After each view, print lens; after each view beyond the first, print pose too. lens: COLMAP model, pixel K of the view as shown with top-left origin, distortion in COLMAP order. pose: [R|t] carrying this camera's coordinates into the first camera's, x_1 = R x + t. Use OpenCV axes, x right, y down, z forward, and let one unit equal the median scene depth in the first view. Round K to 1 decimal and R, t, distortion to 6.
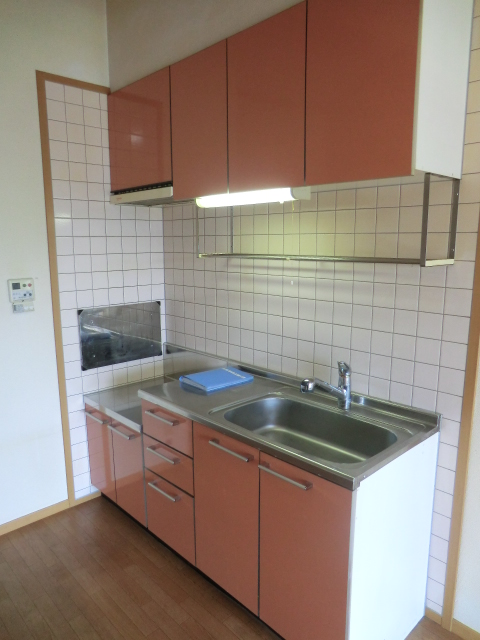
lens RADIAL K [[459.9, 0, 239.7], [0, 459.9, 321.5], [0, 0, 1]] dist [-0.048471, 0.001895]
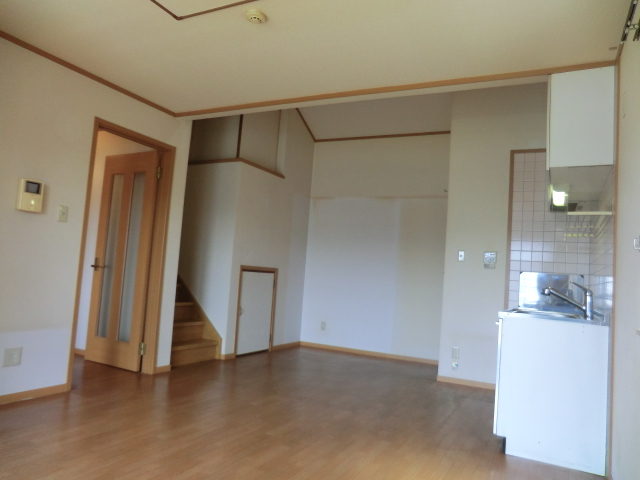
lens RADIAL K [[459.9, 0, 319.2], [0, 459.9, 238.4], [0, 0, 1]] dist [-0.048471, 0.001895]
pose [[0.327810, -0.050567, -0.943389, 1.151937], [-0.225742, 0.965449, -0.130190, 0.277215], [0.917377, 0.255640, 0.305069, -0.303739]]
